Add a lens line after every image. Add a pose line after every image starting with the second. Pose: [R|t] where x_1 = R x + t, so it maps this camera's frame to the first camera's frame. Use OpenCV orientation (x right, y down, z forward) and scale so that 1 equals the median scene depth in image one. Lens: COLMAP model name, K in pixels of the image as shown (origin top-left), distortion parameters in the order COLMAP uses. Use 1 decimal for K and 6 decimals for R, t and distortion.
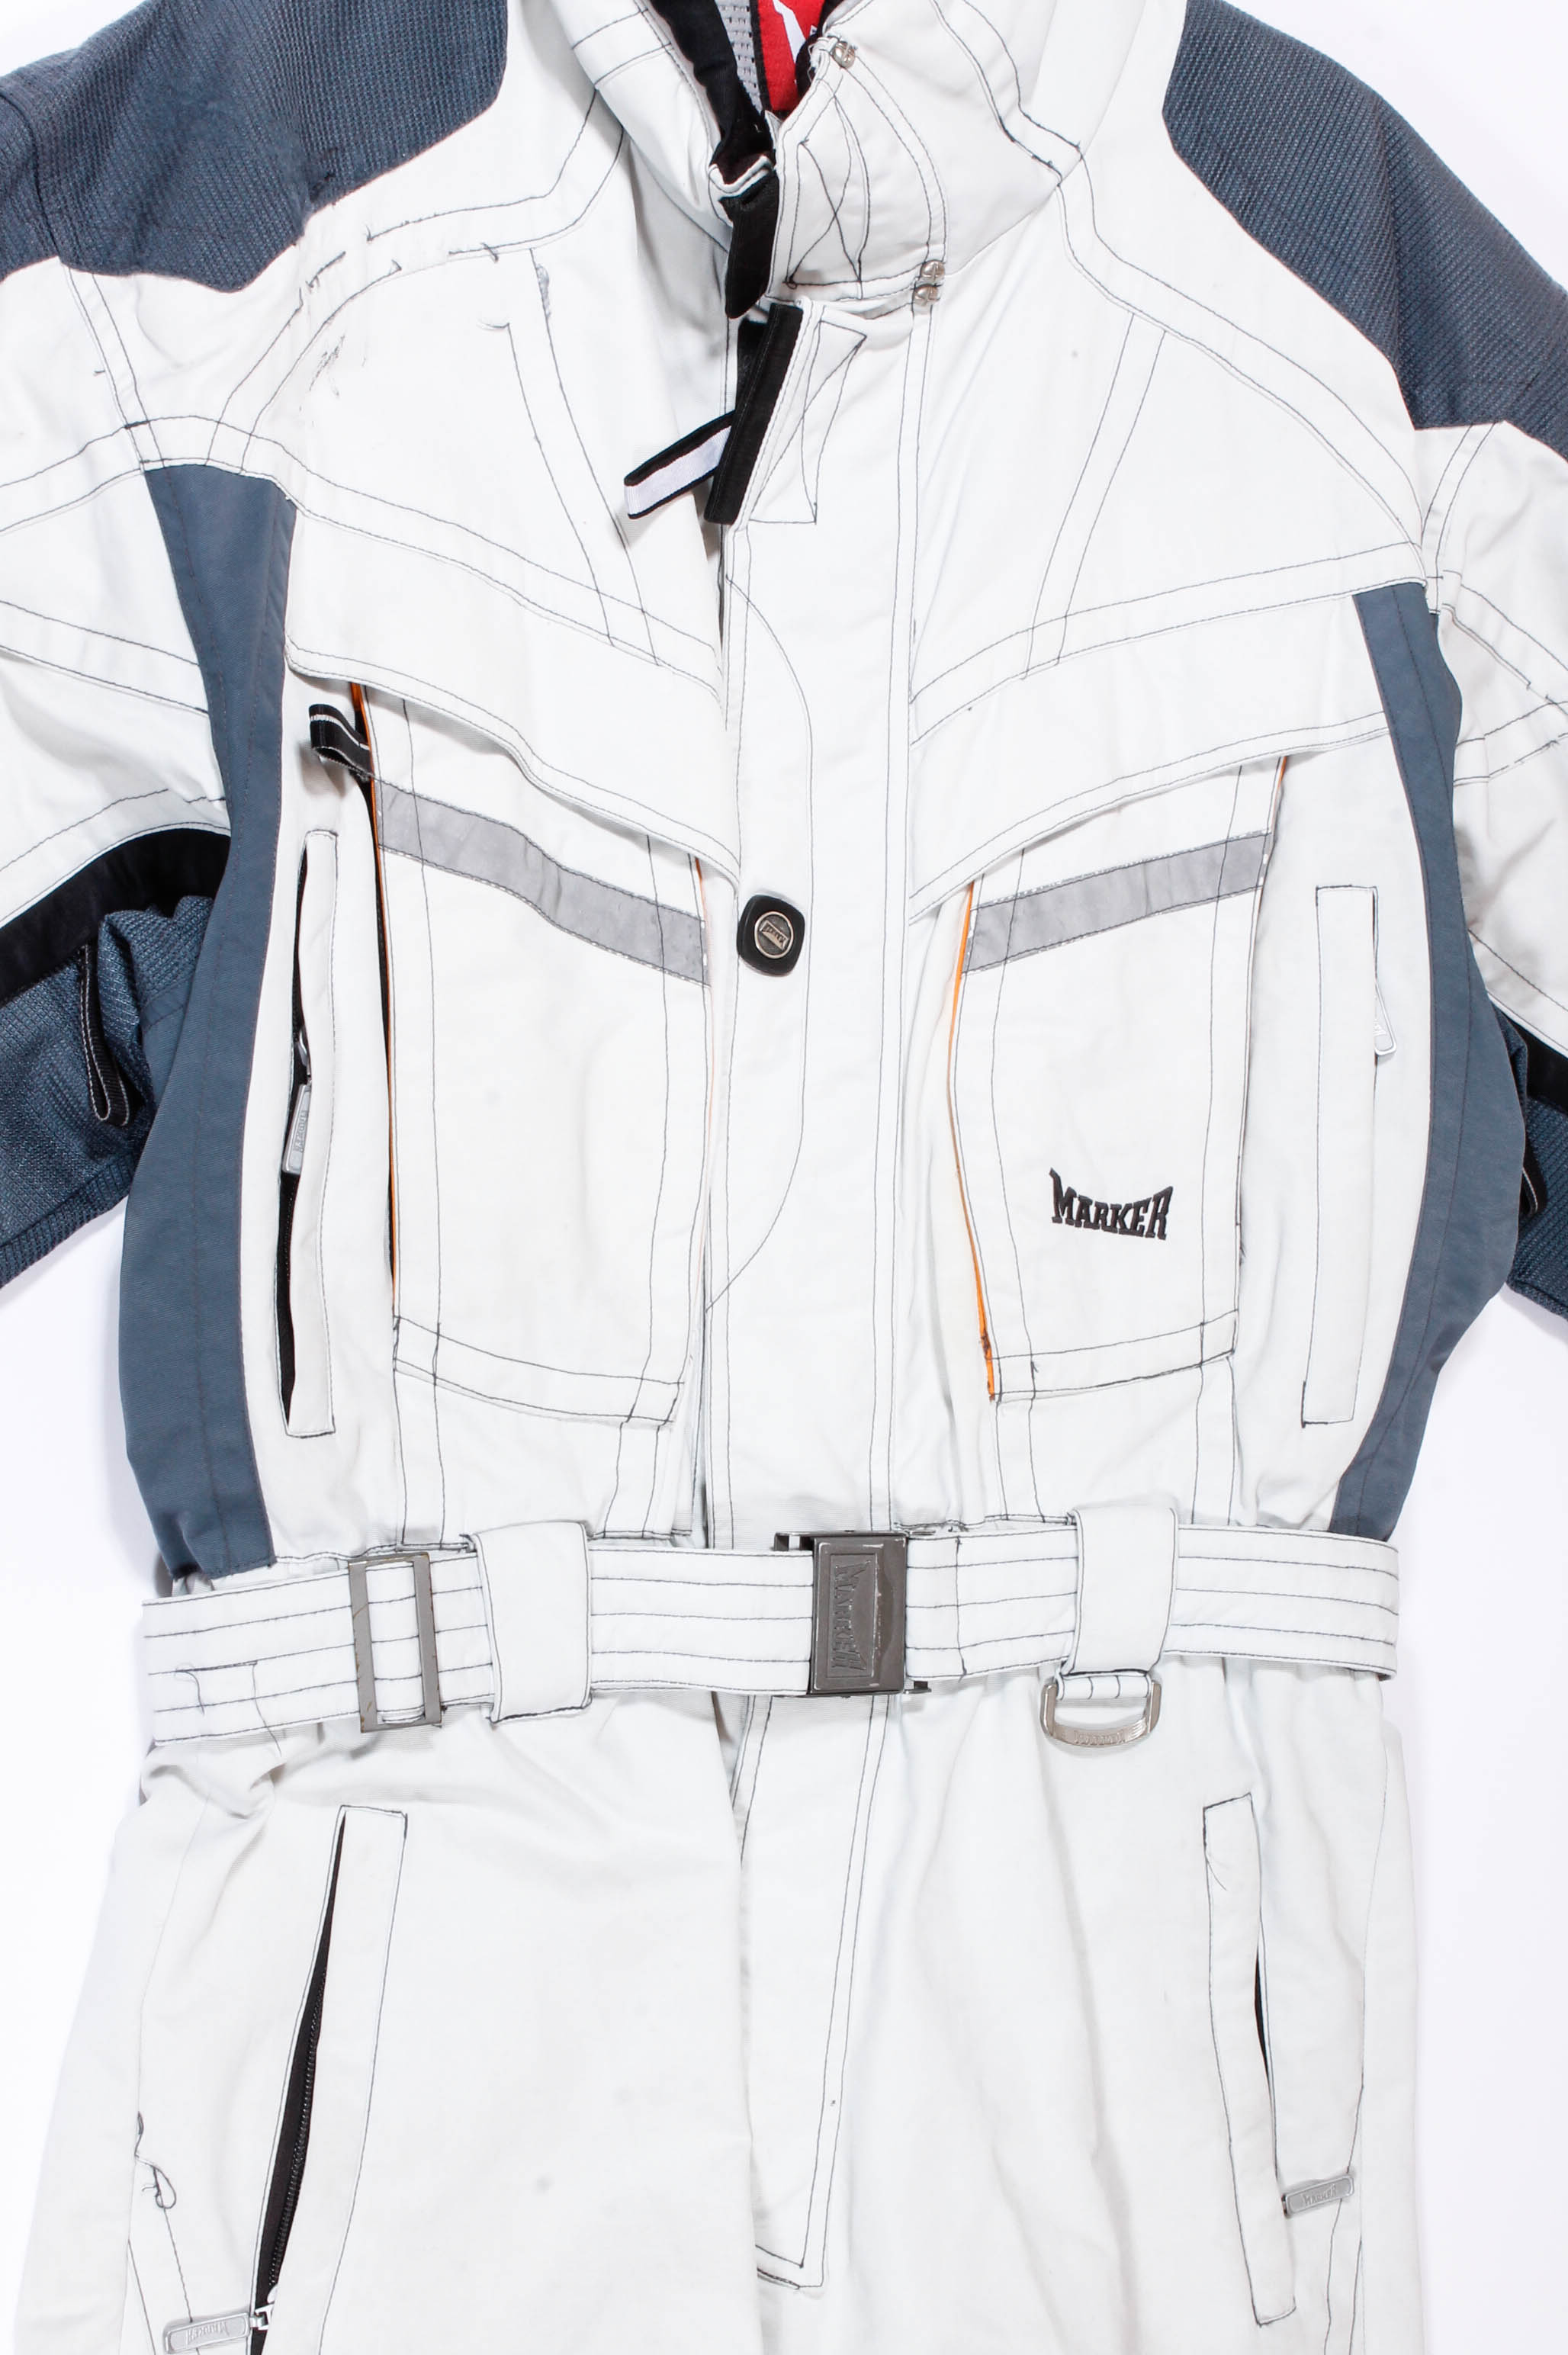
lens RADIAL K [[4216.7, 0, 784.0], [0, 4216.7, 1177.5], [0, 0, 1]] dist [0.001916, 0.095207]
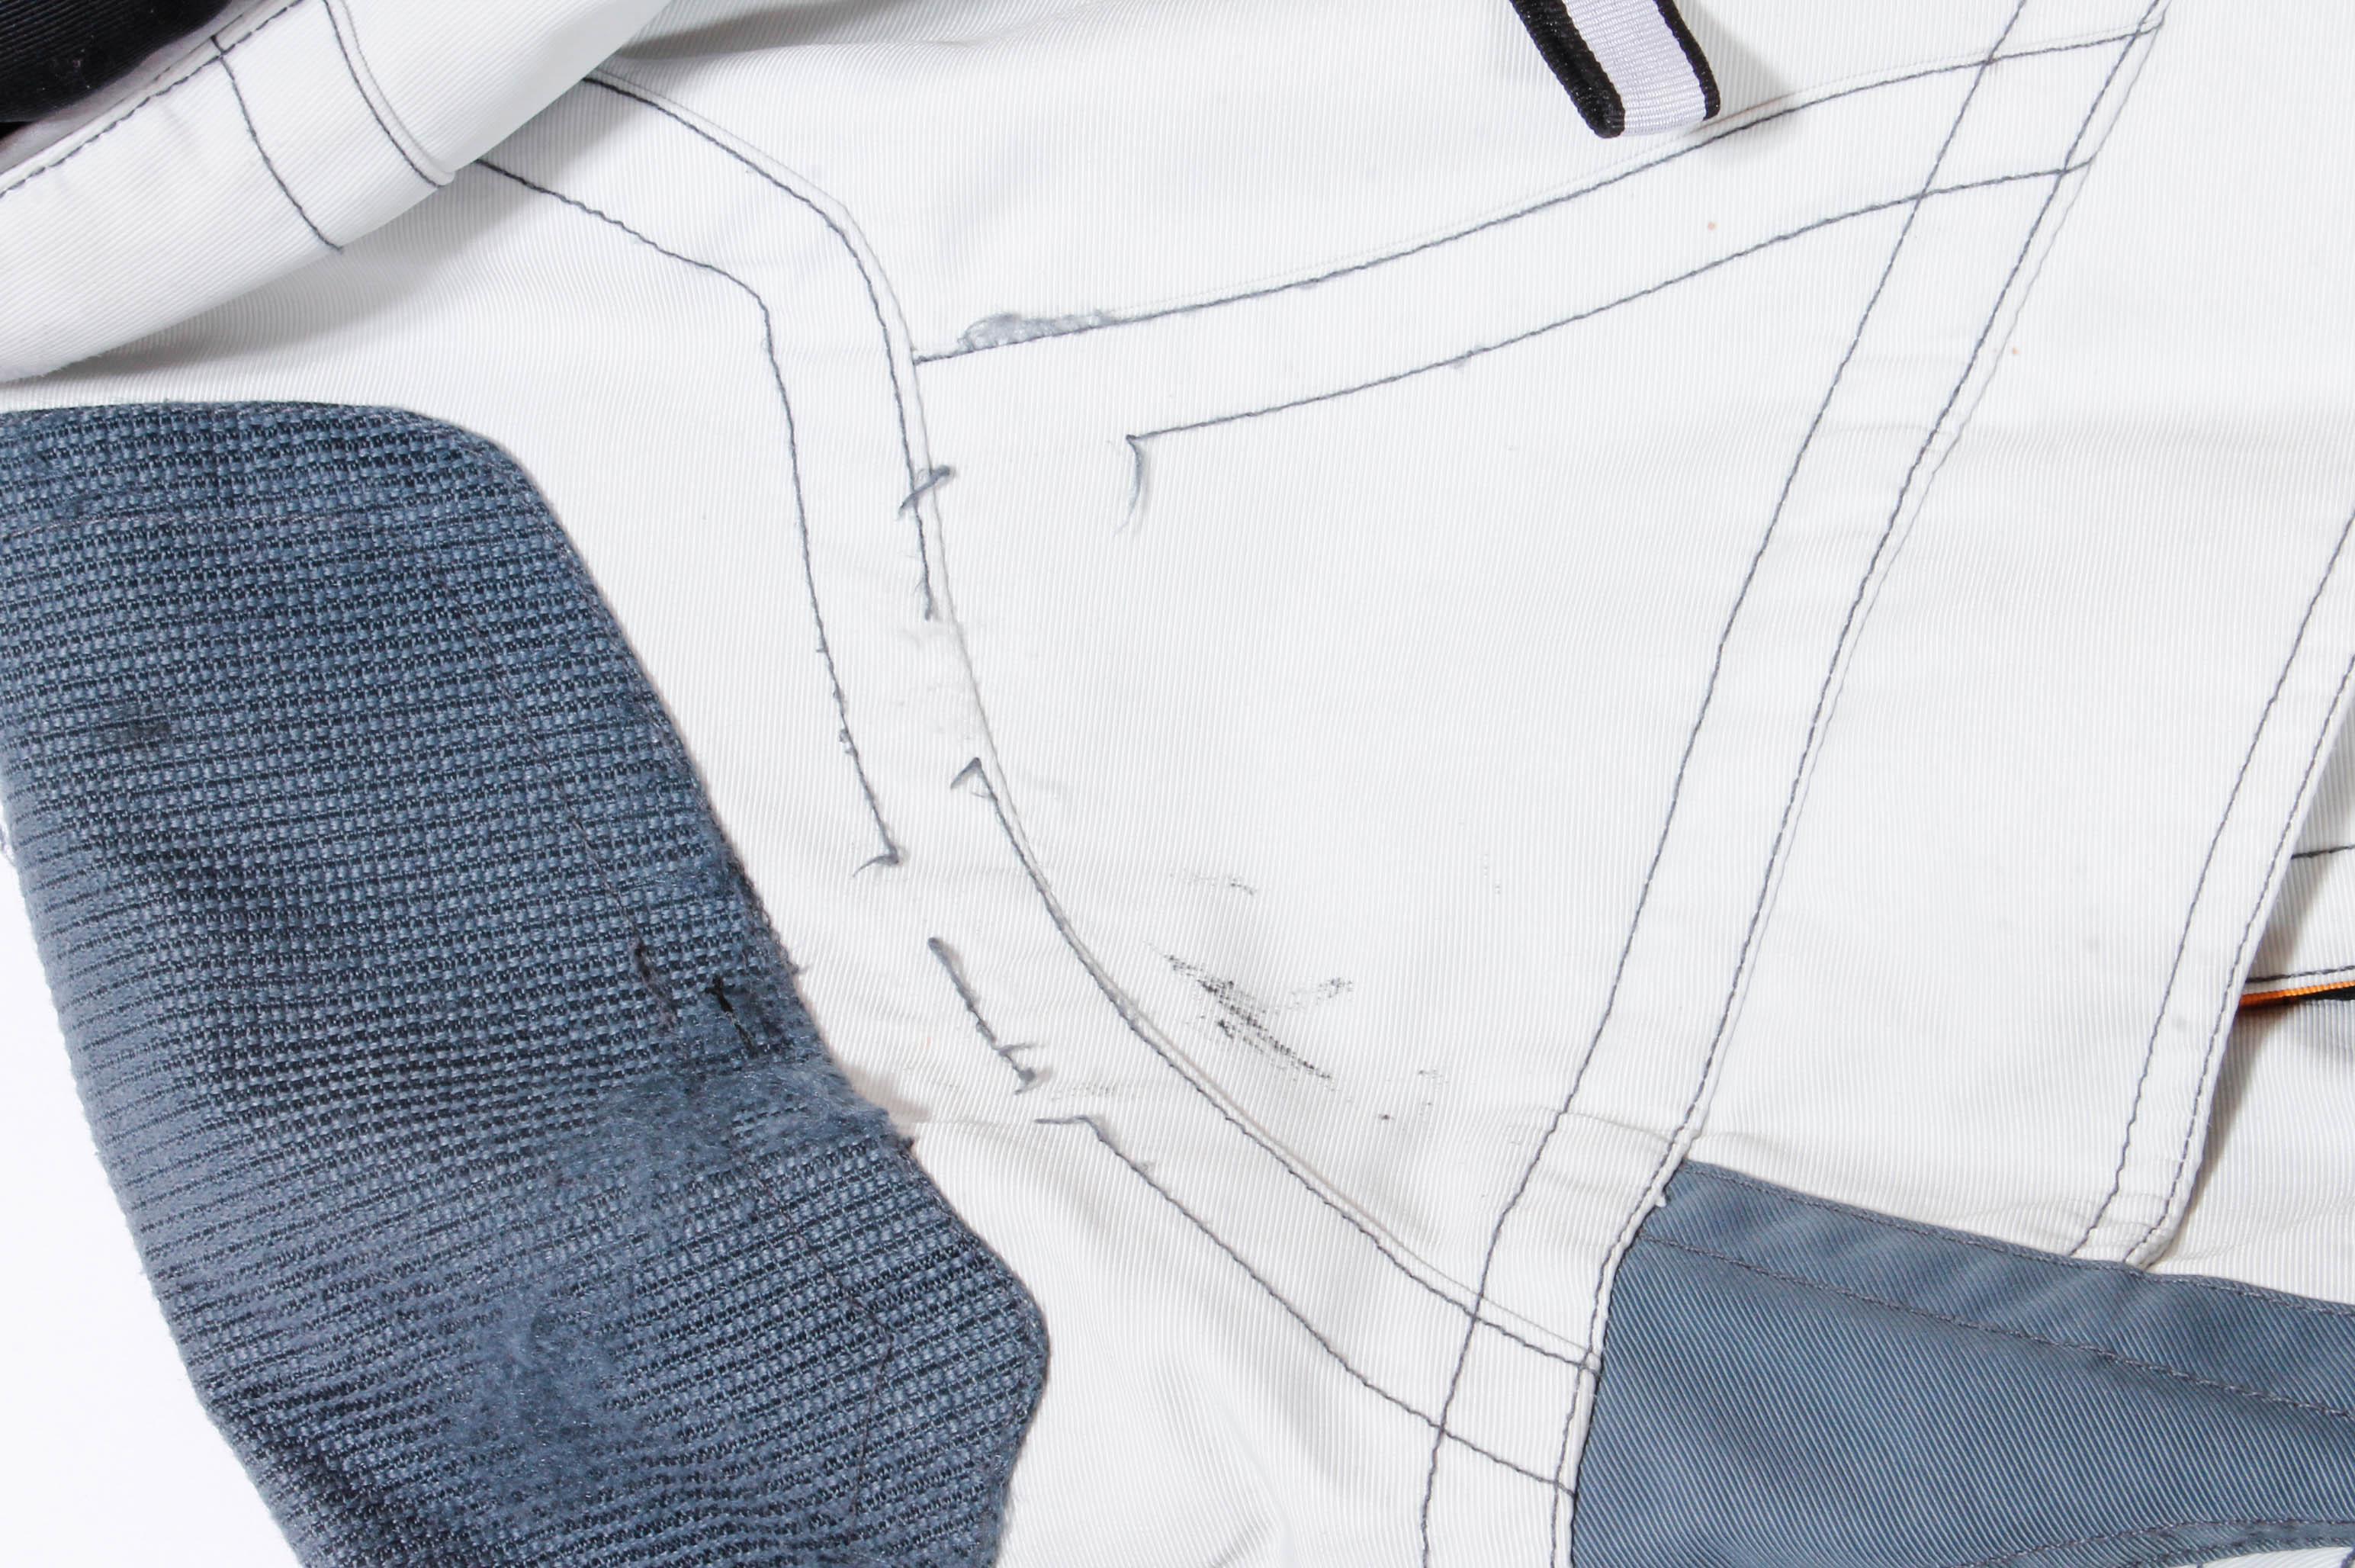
lens RADIAL K [[5311.0, 0, 1177.5], [0, 5311.0, 784.0], [0, 0, 1]] dist [0.073515, 0.336381]
pose [[0.002198, -0.947338, -0.320228, 0.044819], [0.985719, 0.055974, -0.158823, -0.123339], [0.168384, -0.315306, 0.933932, 0.565281]]
